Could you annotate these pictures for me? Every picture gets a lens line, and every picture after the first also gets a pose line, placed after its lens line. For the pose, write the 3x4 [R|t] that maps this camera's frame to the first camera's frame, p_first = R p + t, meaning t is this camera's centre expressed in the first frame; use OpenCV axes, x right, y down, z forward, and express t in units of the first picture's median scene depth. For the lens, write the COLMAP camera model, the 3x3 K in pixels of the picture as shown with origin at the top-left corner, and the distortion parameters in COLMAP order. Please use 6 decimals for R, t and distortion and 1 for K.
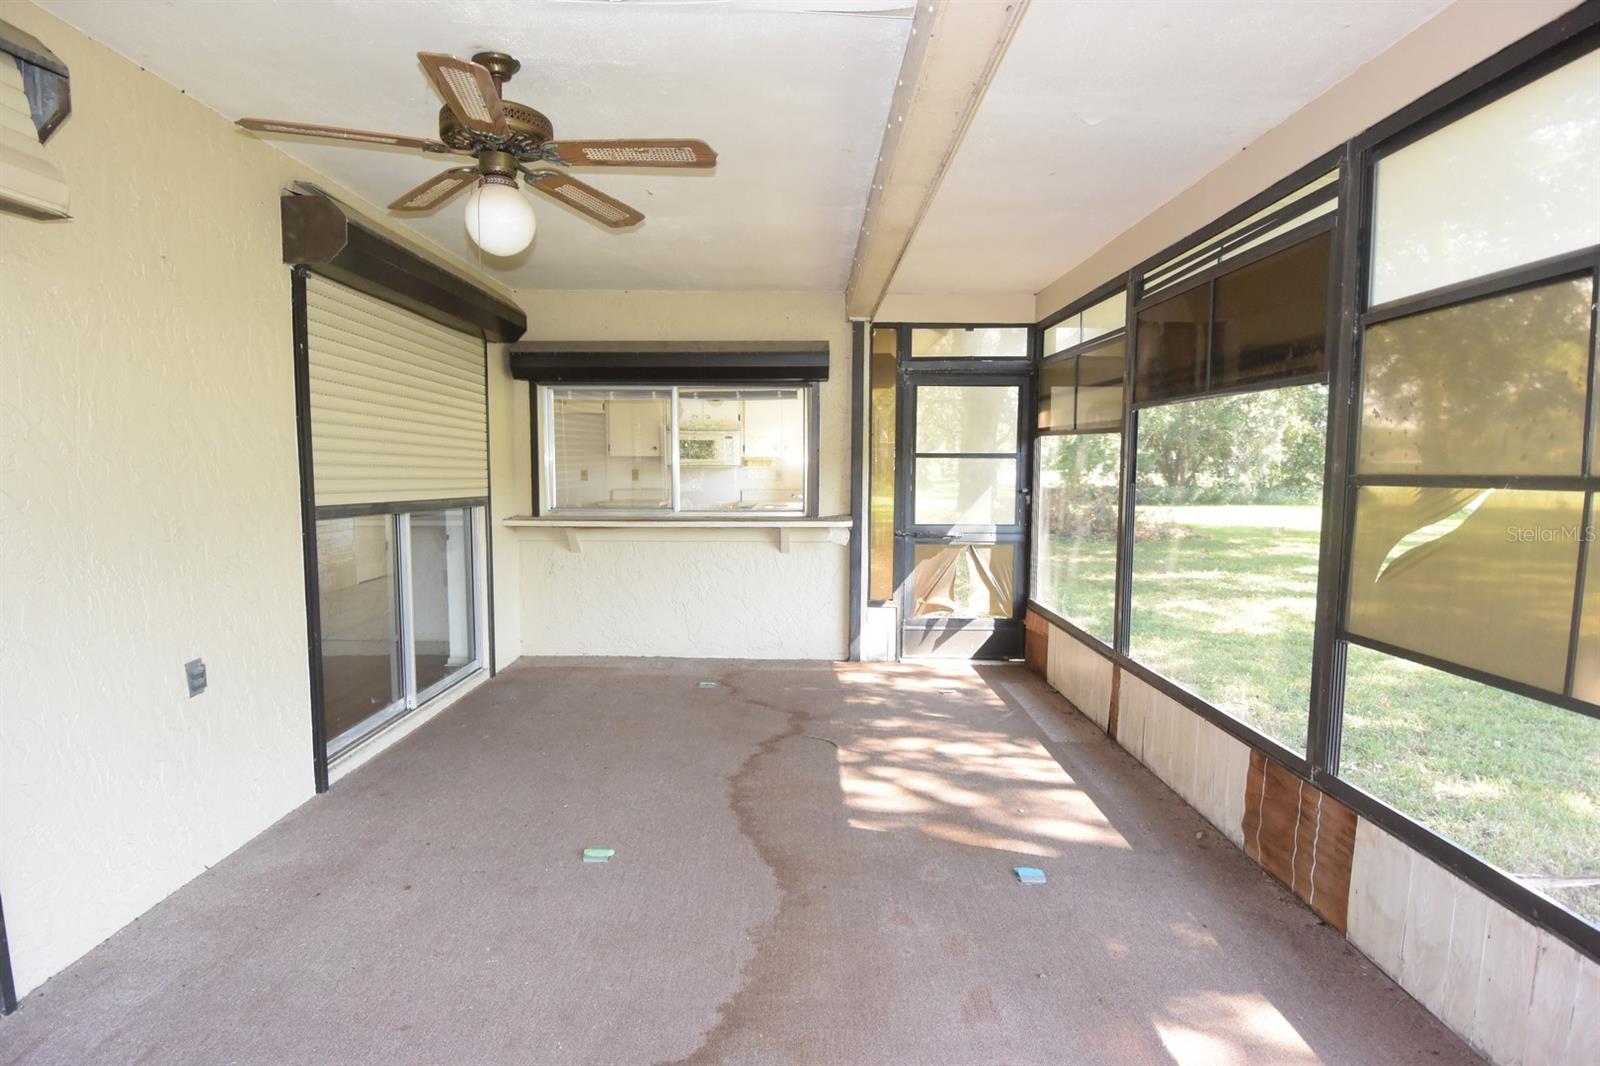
lens RADIAL K [[841.4, 0, 803.3], [0, 841.4, 527.8], [0, 0, 1]] dist [-0.007409, -0.019571]
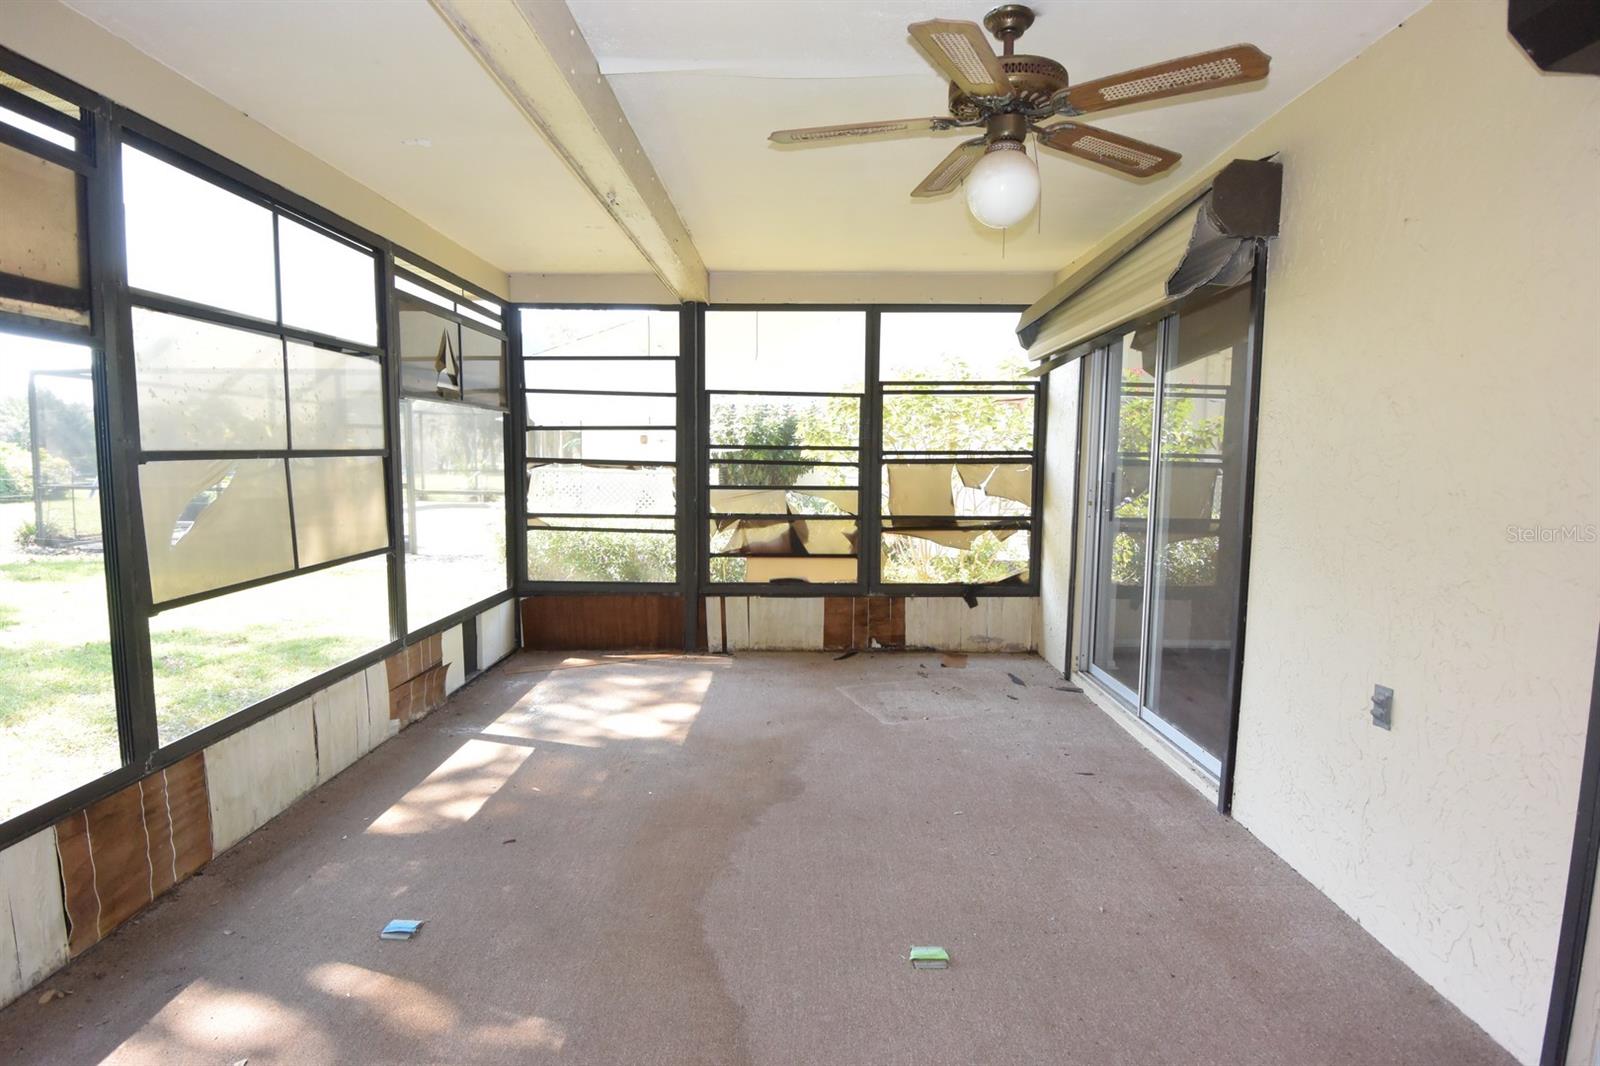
lens RADIAL K [[841.4, 0, 797.1], [0, 841.4, 547.1], [0, 0, 1]] dist [-0.007409, -0.019571]
pose [[-0.999886, -0.014864, 0.002640, -0.128104], [-0.014157, 0.983934, 0.177969, -0.125245], [-0.005243, 0.177911, -0.984033, 1.813714]]
